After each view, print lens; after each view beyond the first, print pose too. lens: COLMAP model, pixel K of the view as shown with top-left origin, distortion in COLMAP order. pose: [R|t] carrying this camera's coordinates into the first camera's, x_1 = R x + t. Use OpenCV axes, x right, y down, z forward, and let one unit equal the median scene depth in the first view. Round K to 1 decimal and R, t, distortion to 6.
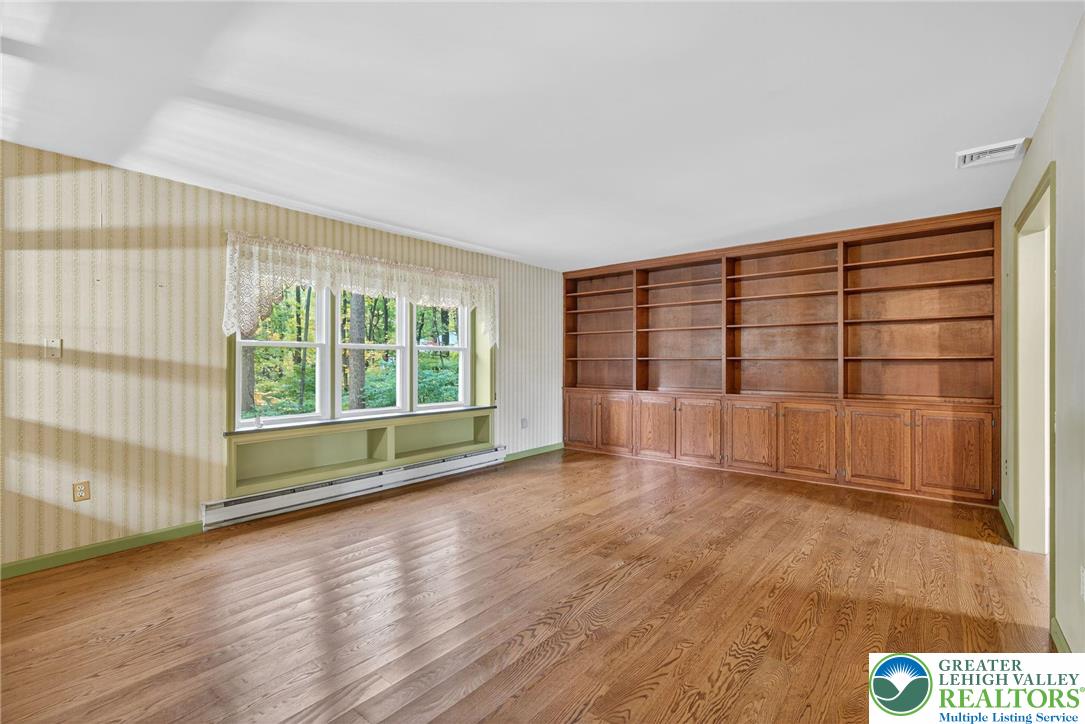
lens RADIAL K [[488.5, 0, 539.9], [0, 488.5, 362.0], [0, 0, 1]] dist [-0.000913, 0.000366]
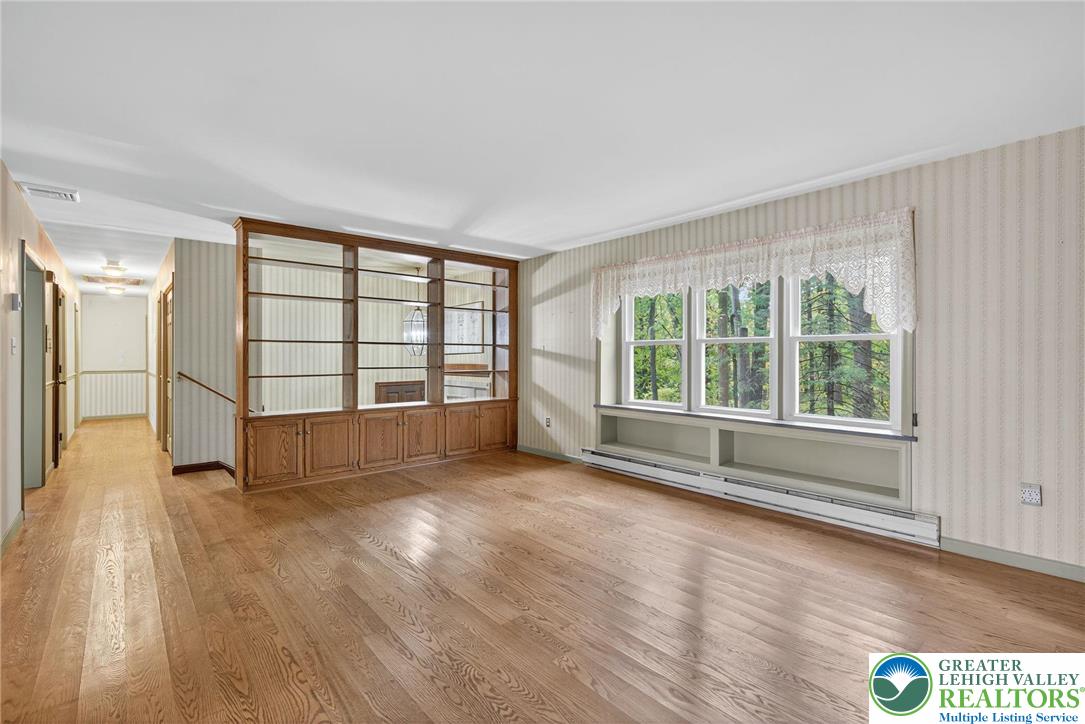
lens RADIAL K [[488.5, 0, 539.9], [0, 488.5, 362.0], [0, 0, 1]] dist [-0.000913, 0.000366]
pose [[-0.181888, 0.009825, -0.983270, 0.772133], [0.000101, 0.999950, 0.009973, 0.001415], [0.983319, 0.001715, -0.181880, 1.020611]]
